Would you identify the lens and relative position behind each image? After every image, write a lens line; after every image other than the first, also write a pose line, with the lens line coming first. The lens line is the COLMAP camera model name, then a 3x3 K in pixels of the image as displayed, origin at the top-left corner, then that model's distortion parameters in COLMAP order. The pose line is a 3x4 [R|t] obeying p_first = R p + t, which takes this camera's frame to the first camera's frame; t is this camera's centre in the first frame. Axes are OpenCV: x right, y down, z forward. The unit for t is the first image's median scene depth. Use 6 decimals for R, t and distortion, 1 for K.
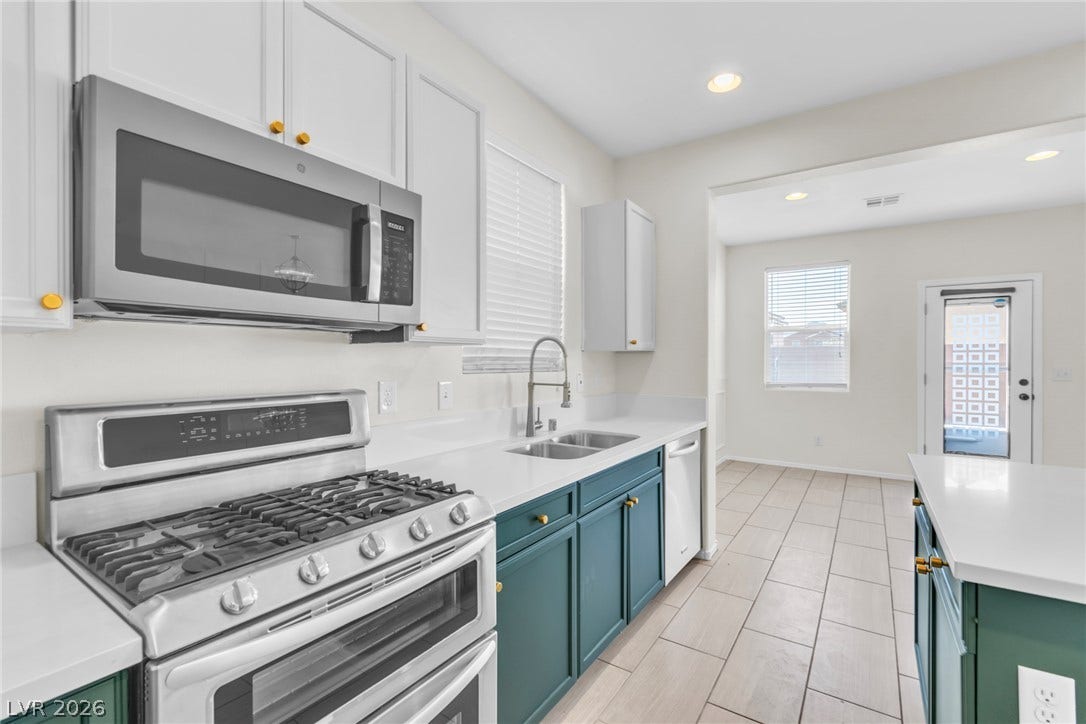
lens RADIAL K [[481.1, 0, 545.9], [0, 481.1, 360.1], [0, 0, 1]] dist [0.001876, -0.000445]
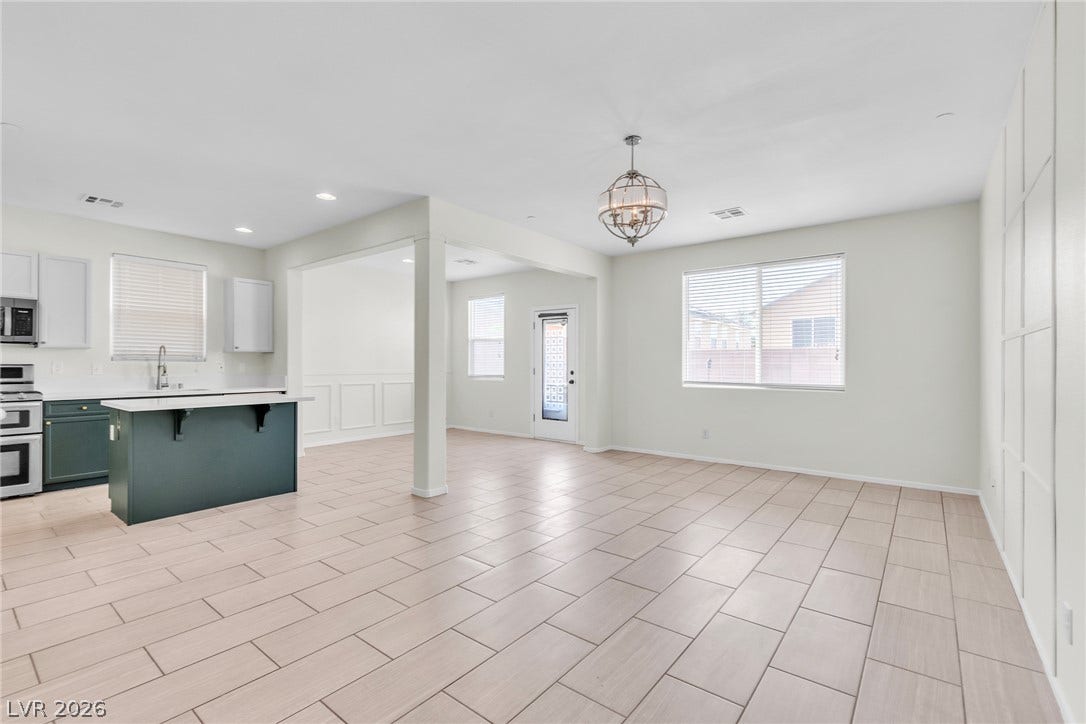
lens RADIAL K [[481.1, 0, 540.1], [0, 481.1, 363.6], [0, 0, 1]] dist [0.001876, -0.000445]
pose [[0.996848, 0.002405, -0.079300, 1.010250], [-0.002591, 0.999994, -0.002231, 0.020126], [0.079294, 0.002430, 0.996848, -0.577146]]
